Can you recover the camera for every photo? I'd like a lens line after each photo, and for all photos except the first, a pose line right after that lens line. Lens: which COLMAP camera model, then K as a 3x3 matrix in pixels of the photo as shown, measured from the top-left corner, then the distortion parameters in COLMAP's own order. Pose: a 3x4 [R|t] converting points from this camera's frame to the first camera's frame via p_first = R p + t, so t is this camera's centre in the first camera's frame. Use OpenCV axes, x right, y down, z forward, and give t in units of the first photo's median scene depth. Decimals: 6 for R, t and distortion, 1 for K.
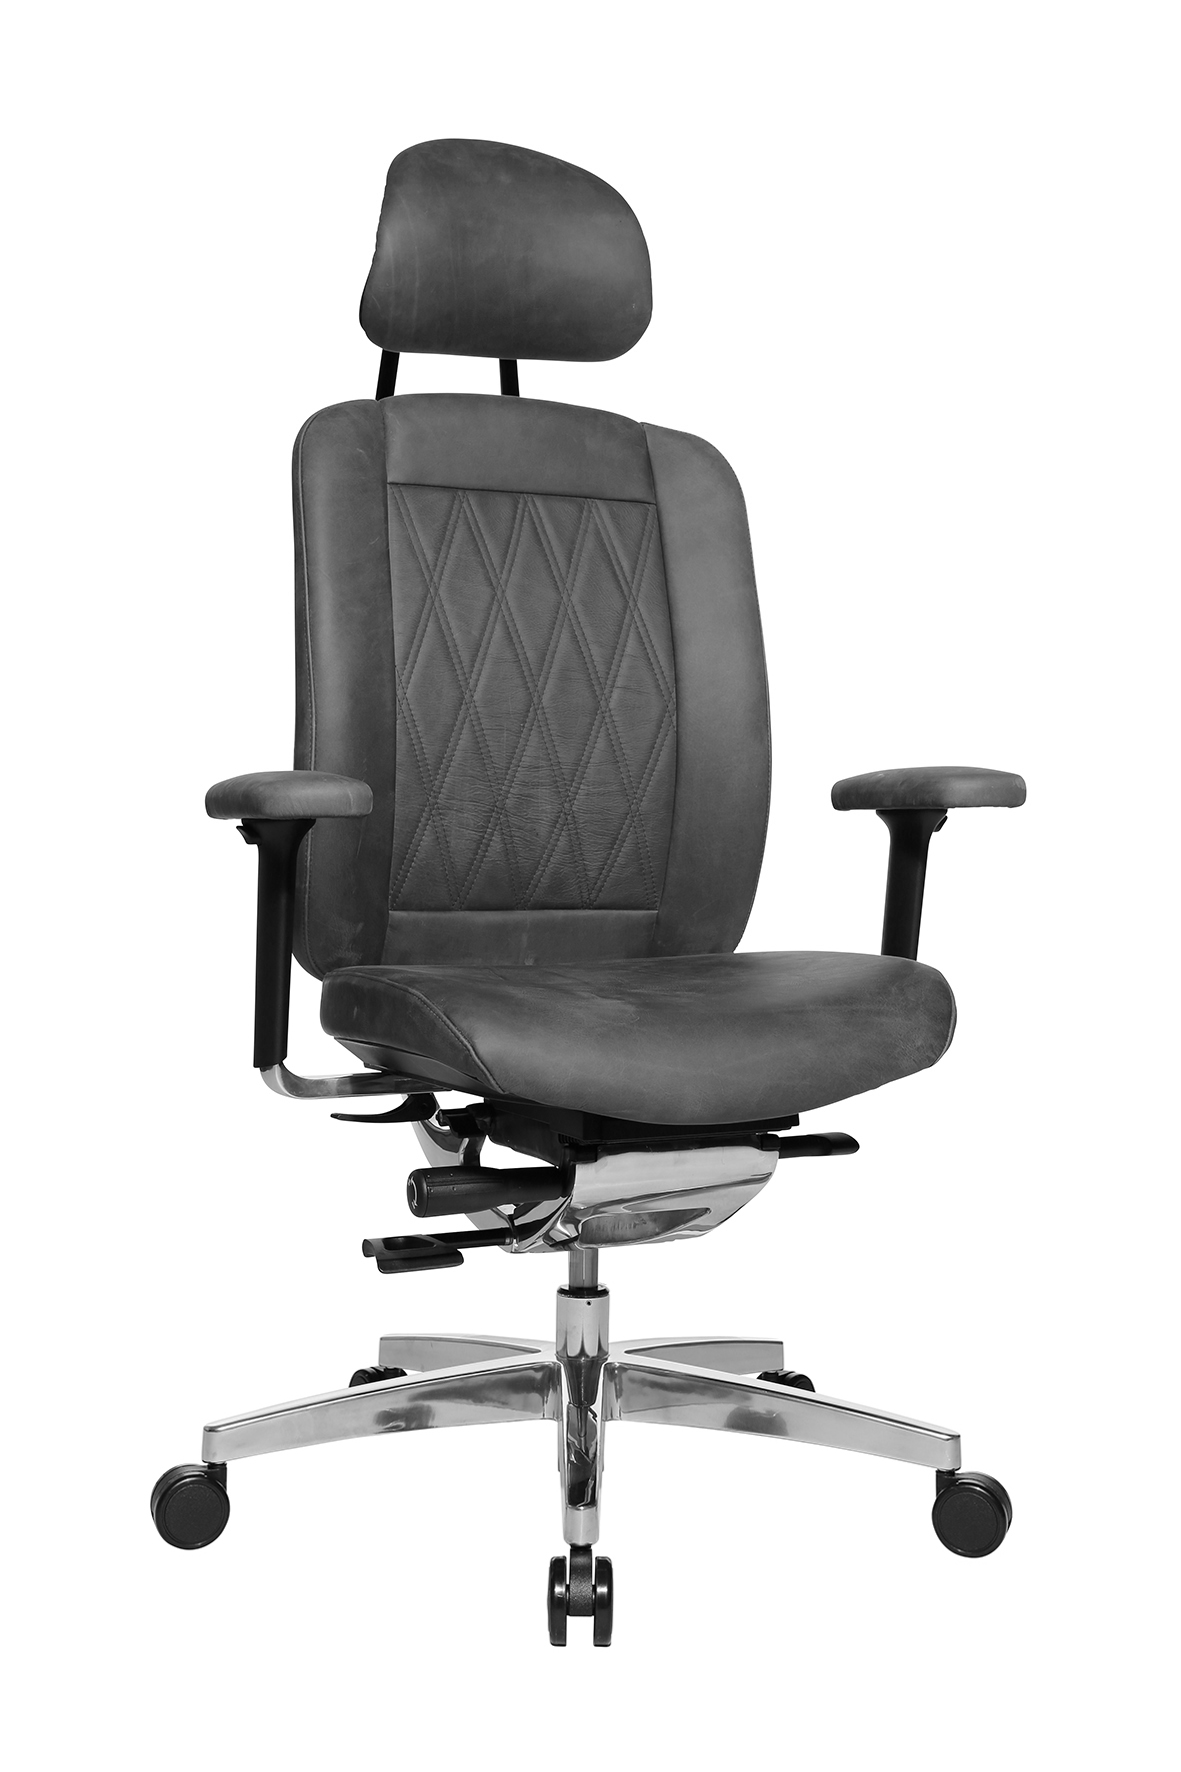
lens RADIAL K [[2554.3, 0, 590.5], [0, 2554.3, 886.0], [0, 0, 1]] dist [-0.011964, -0.019083]
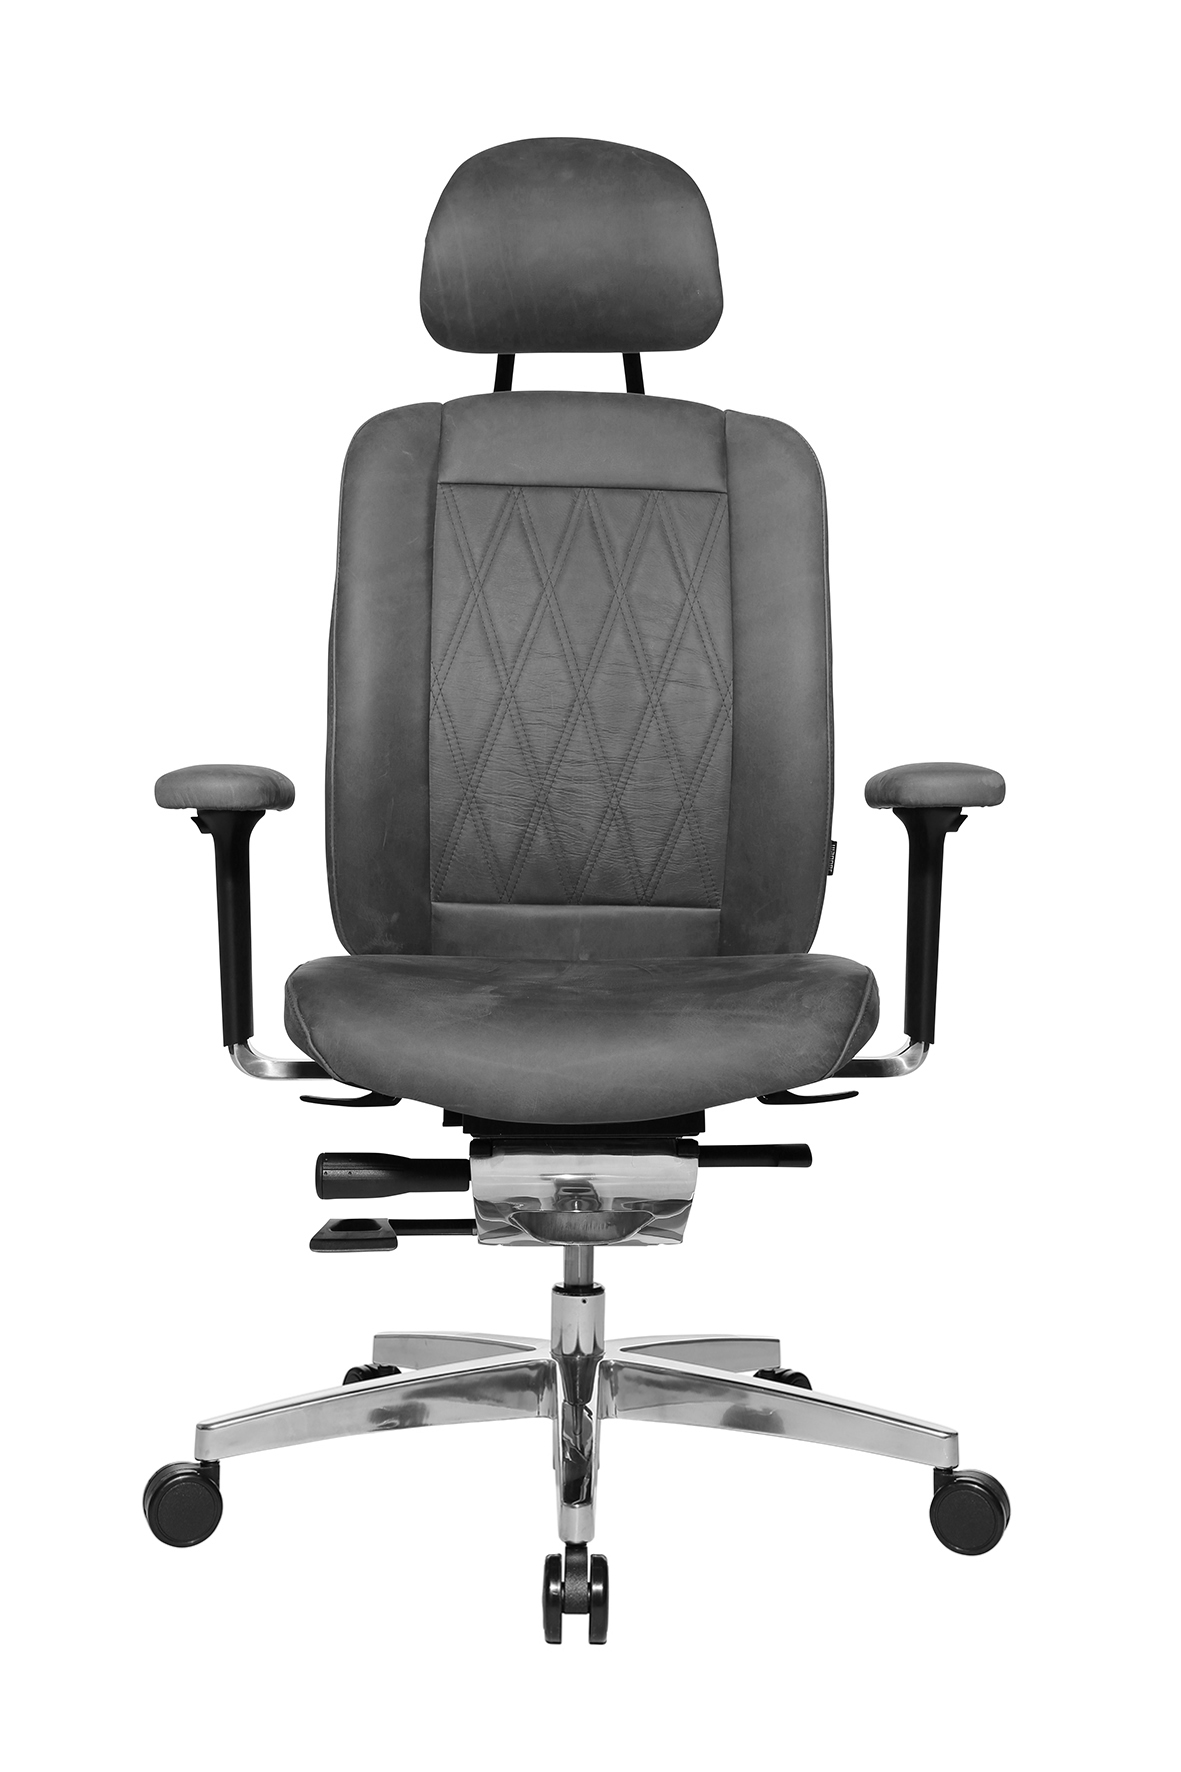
lens RADIAL K [[2520.0, 0, 590.5], [0, 2520.0, 886.0], [0, 0, 1]] dist [-0.012840, -0.028019]
pose [[0.921444, 0.023101, -0.387823, 0.364942], [-0.021650, 0.999733, 0.008111, -0.006076], [0.387907, 0.000923, 0.921698, 0.093178]]
